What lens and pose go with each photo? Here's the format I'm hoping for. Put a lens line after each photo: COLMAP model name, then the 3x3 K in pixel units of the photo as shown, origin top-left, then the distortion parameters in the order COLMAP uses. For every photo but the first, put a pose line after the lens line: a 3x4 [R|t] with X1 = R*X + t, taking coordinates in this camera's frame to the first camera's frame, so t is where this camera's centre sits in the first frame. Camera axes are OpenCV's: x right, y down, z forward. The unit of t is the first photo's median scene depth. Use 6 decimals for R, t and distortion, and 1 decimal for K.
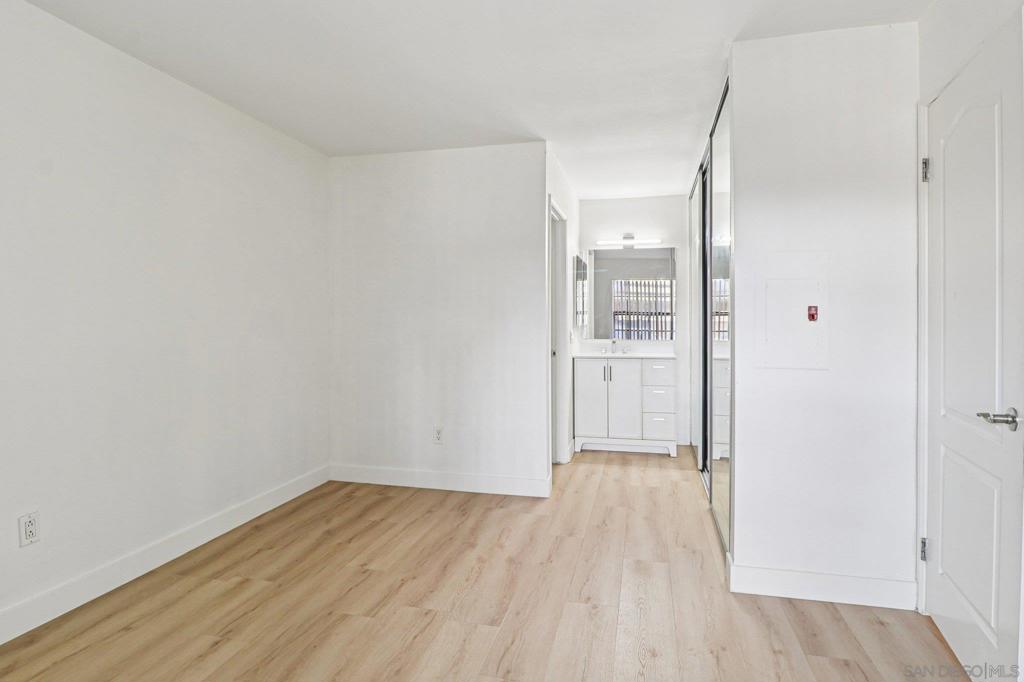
lens RADIAL K [[527.5, 0, 511.8], [0, 527.5, 325.7], [0, 0, 1]] dist [0.001578, -0.009661]
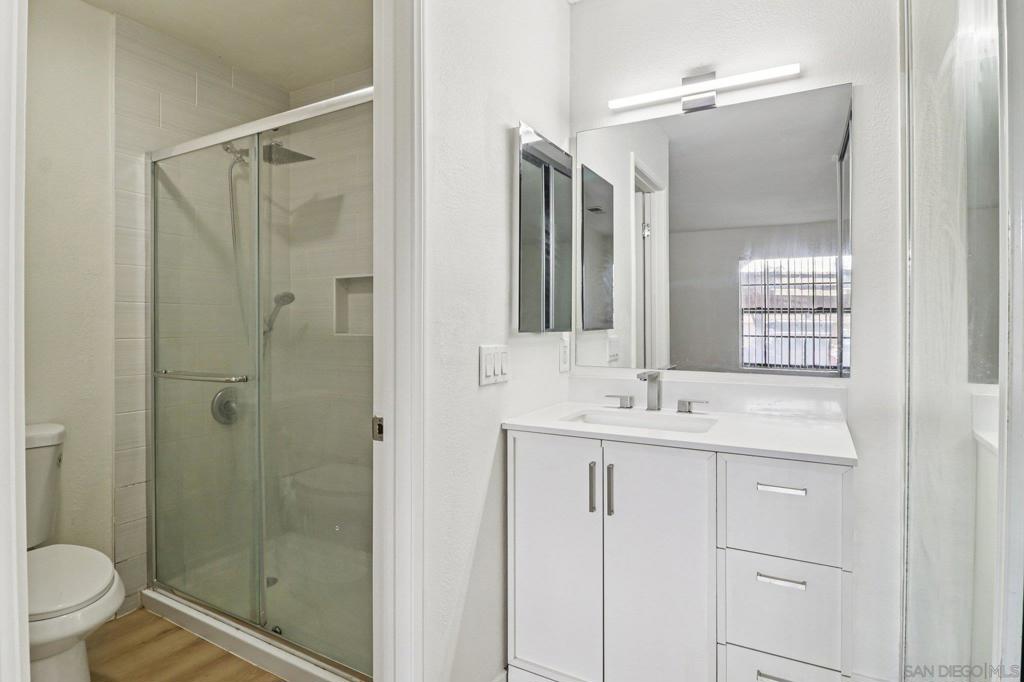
lens RADIAL K [[527.5, 0, 511.8], [0, 527.5, 325.7], [0, 0, 1]] dist [0.001578, -0.009661]
pose [[0.965132, 0.003483, -0.261740, 0.193999], [-0.004601, 0.999983, -0.003658, -0.001533], [0.261723, 0.004735, 0.965131, 0.635511]]
